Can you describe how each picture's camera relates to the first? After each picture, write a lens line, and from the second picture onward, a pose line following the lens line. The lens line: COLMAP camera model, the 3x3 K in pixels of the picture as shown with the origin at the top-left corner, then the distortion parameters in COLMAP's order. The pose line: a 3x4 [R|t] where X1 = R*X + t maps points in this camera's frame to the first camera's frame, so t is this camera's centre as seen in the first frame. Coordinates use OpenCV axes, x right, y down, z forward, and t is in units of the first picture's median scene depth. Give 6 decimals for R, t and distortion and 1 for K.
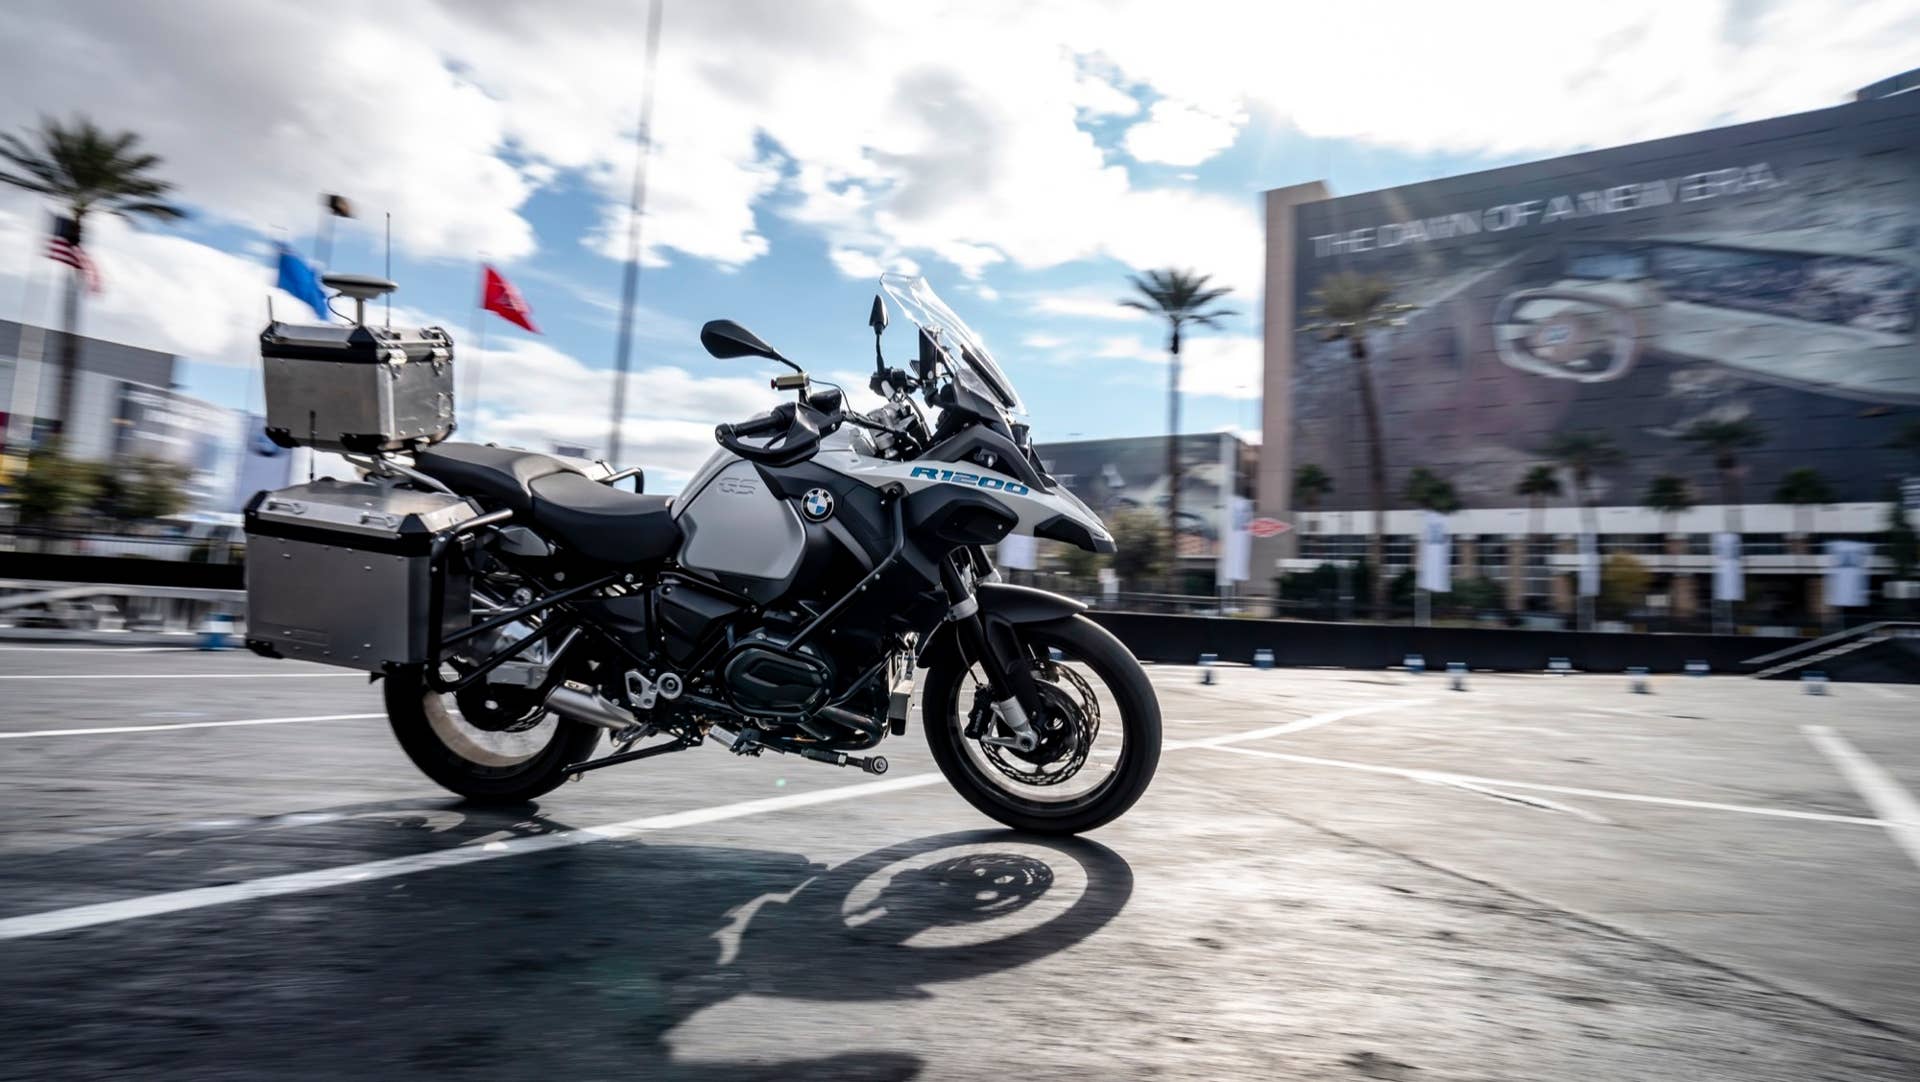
lens RADIAL K [[1037.4, 0, 965.0], [0, 1037.4, 502.2], [0, 0, 1]] dist [0.004513, 0.000601]
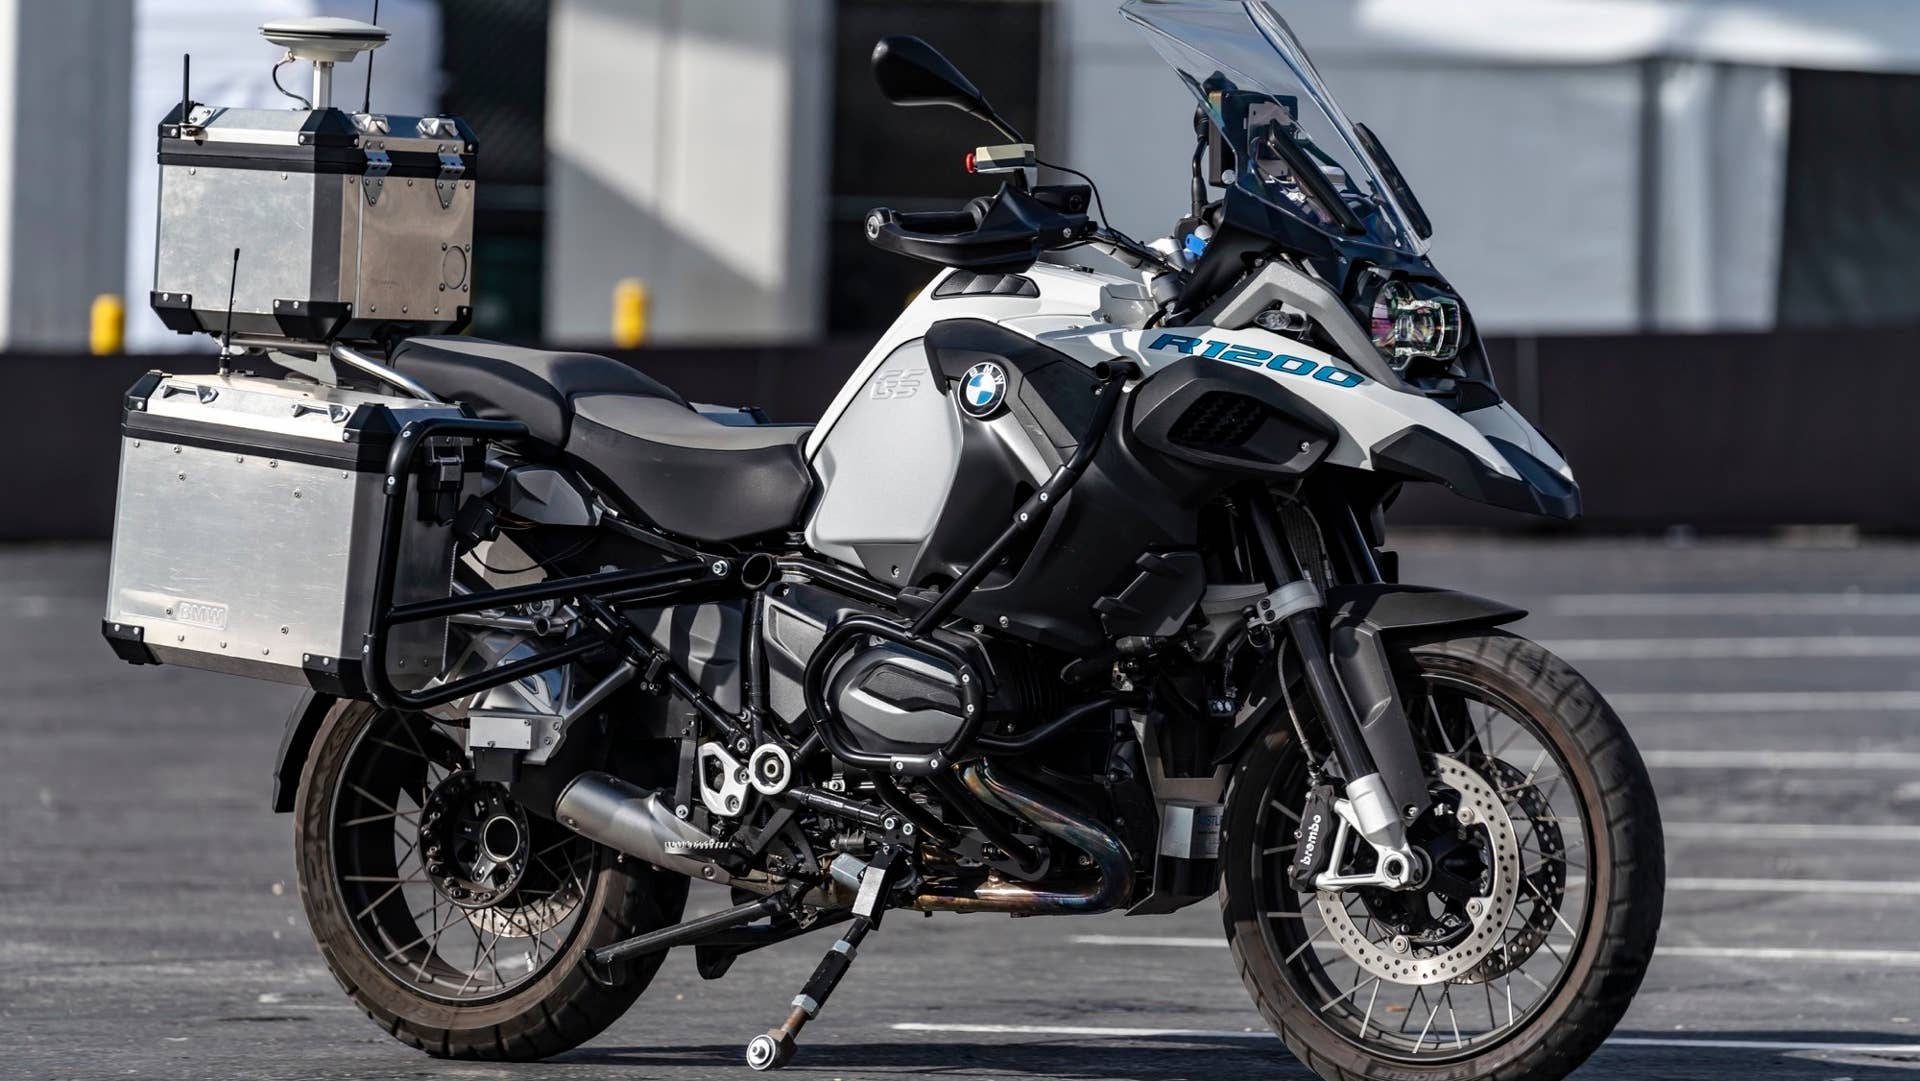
lens RADIAL K [[13032.2, 0, 960.0], [0, 13032.2, 540.5], [0, 0, 1]] dist [0.189274, -12.303191]
pose [[0.892888, 0.003853, -0.450262, 0.231734], [-0.085947, 0.983037, -0.162024, 0.093884], [0.442000, 0.183368, 0.878073, -0.398970]]
